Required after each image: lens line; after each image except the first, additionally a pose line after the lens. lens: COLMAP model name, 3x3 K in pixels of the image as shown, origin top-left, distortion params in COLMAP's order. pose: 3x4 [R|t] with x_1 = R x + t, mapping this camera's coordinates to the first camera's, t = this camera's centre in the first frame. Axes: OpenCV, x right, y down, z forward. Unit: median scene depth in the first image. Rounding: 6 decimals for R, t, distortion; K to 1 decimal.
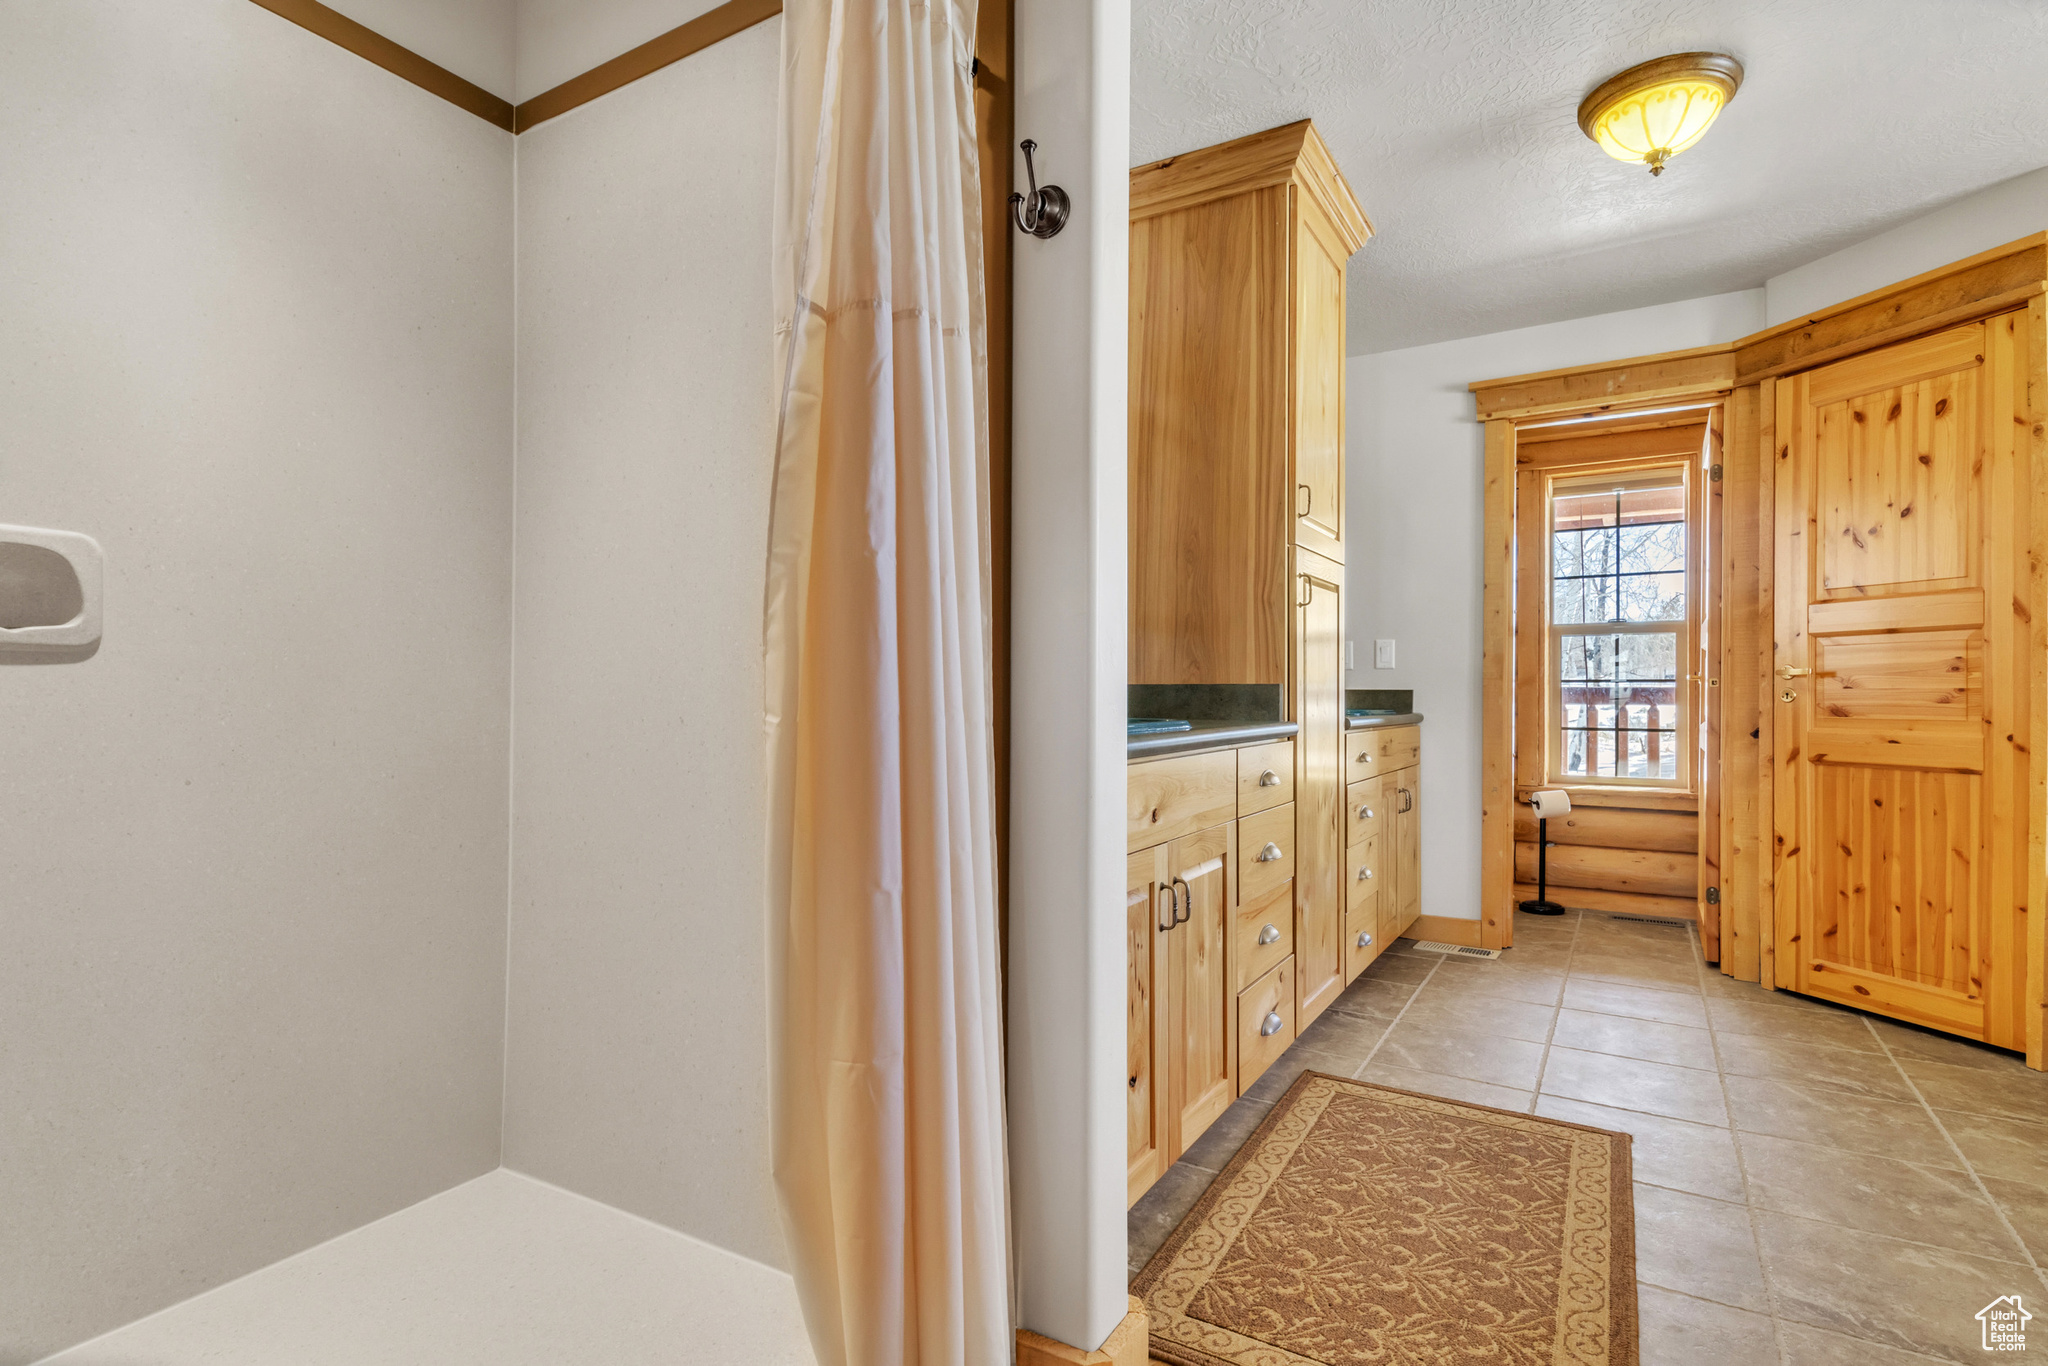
lens RADIAL K [[1011.1, 0, 1027.7], [0, 1011.1, 704.3], [0, 0, 1]] dist [0.027537, -0.012593]
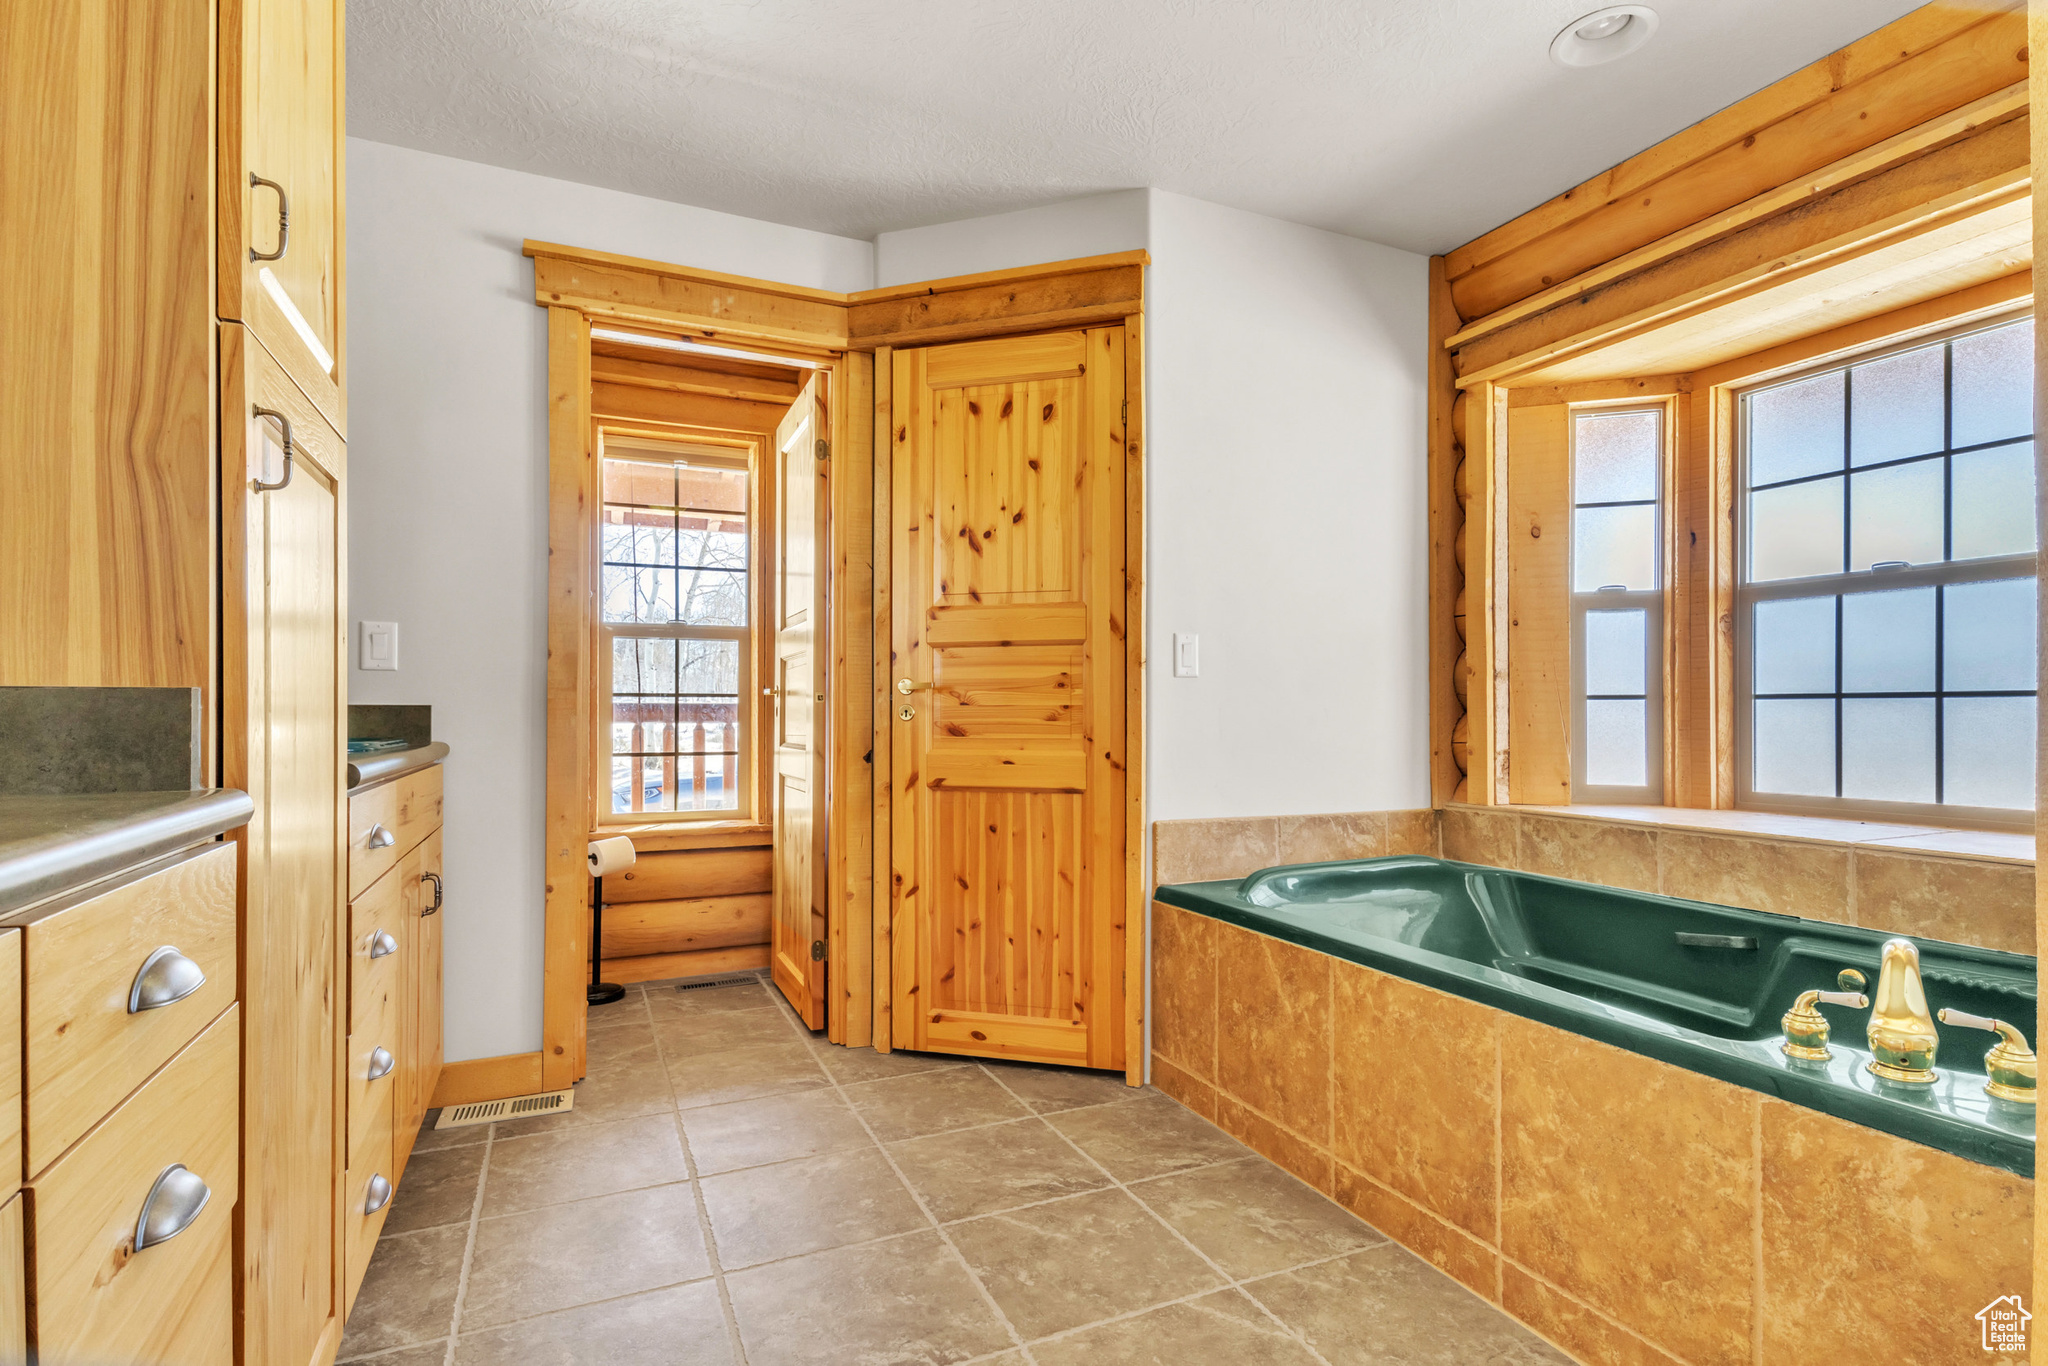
lens RADIAL K [[1001.2, 0, 1029.9], [0, 1001.2, 702.8], [0, 0, 1]] dist [0.009439, -0.000863]
pose [[0.561010, 0.004447, 0.827797, 0.098343], [0.009374, 0.999887, -0.011724, -0.006500], [-0.827756, 0.014337, 0.560905, 0.453415]]
